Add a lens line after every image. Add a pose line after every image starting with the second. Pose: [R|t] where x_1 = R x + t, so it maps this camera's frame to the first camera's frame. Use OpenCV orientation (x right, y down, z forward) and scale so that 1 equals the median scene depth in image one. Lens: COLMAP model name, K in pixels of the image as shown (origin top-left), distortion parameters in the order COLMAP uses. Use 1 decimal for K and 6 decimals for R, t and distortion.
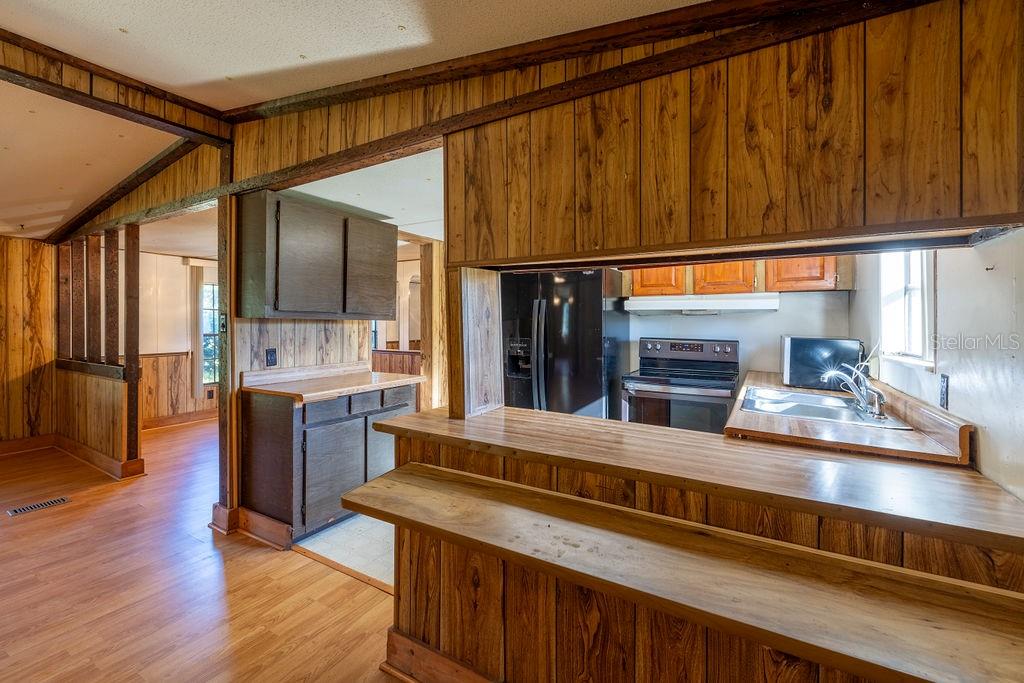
lens RADIAL K [[439.3, 0, 505.0], [0, 439.3, 319.9], [0, 0, 1]] dist [-0.001098, -0.000057]
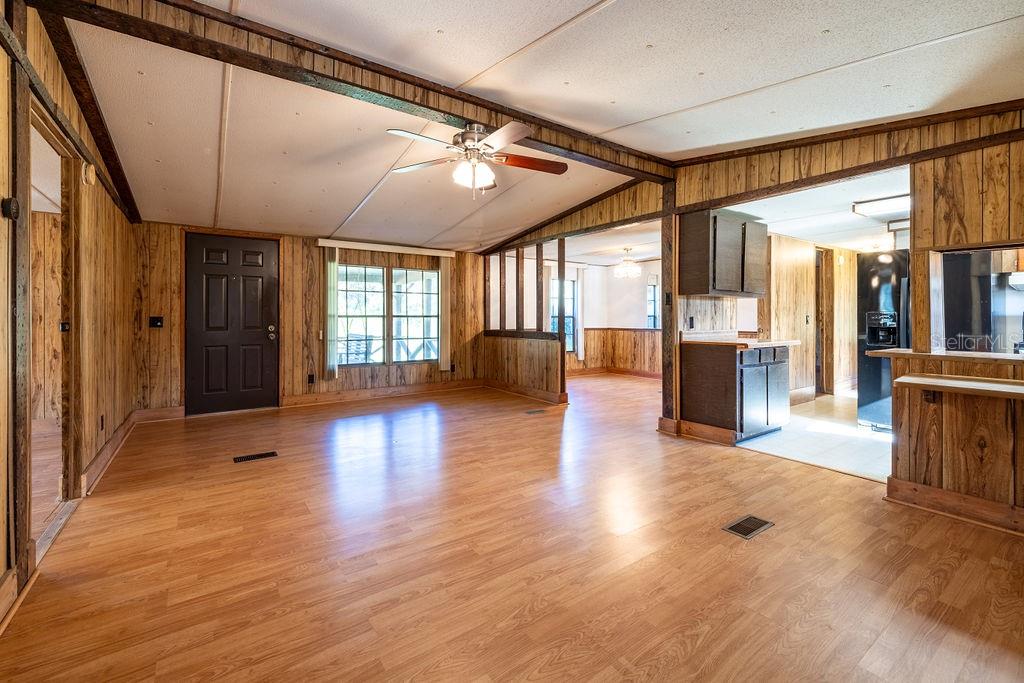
lens RADIAL K [[438.5, 0, 506.2], [0, 438.5, 316.3], [0, 0, 1]] dist [0.002727, -0.000032]
pose [[0.915084, -0.002075, -0.403257, -0.539706], [0.003302, 0.999992, 0.002348, 0.062163], [0.403249, -0.003480, 0.915084, -0.628555]]
